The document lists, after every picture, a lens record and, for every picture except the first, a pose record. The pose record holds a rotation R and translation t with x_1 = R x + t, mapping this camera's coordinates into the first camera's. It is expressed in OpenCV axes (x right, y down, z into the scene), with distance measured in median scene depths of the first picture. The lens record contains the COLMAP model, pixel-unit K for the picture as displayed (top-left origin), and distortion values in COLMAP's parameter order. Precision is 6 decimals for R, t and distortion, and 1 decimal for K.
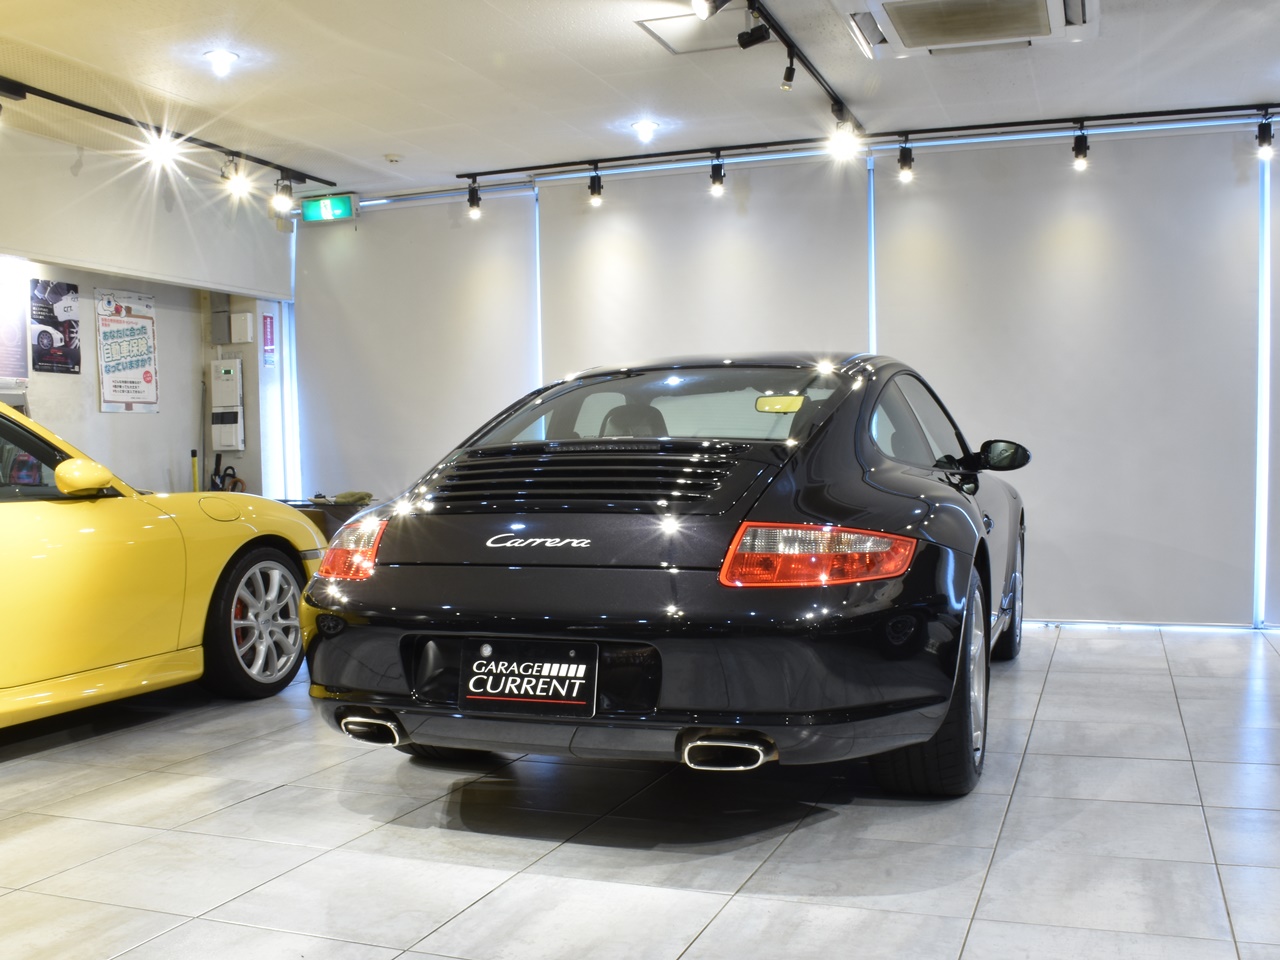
lens RADIAL K [[1323.4, 0, 752.4], [0, 1323.4, 483.1], [0, 0, 1]] dist [-0.096686, 0.000000]
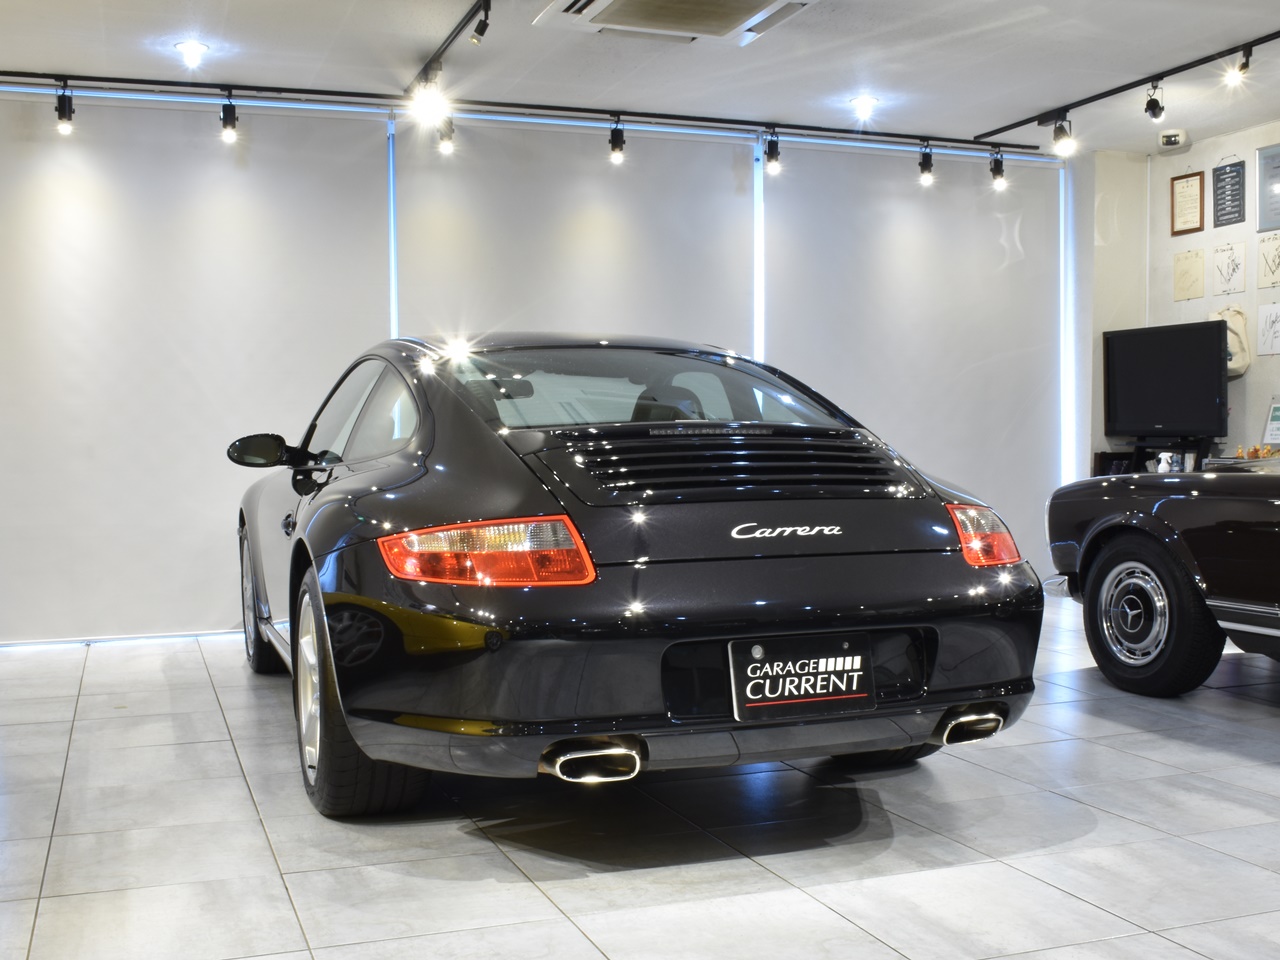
lens RADIAL K [[1435.2, 0, 592.6], [0, 1435.2, 497.6], [0, 0, 1]] dist [-0.070280, 0.000000]
pose [[0.784433, -0.019664, 0.619902, -0.721690], [0.014684, 0.999806, 0.013134, 0.004618], [-0.620040, -0.001200, 0.784569, 0.236071]]
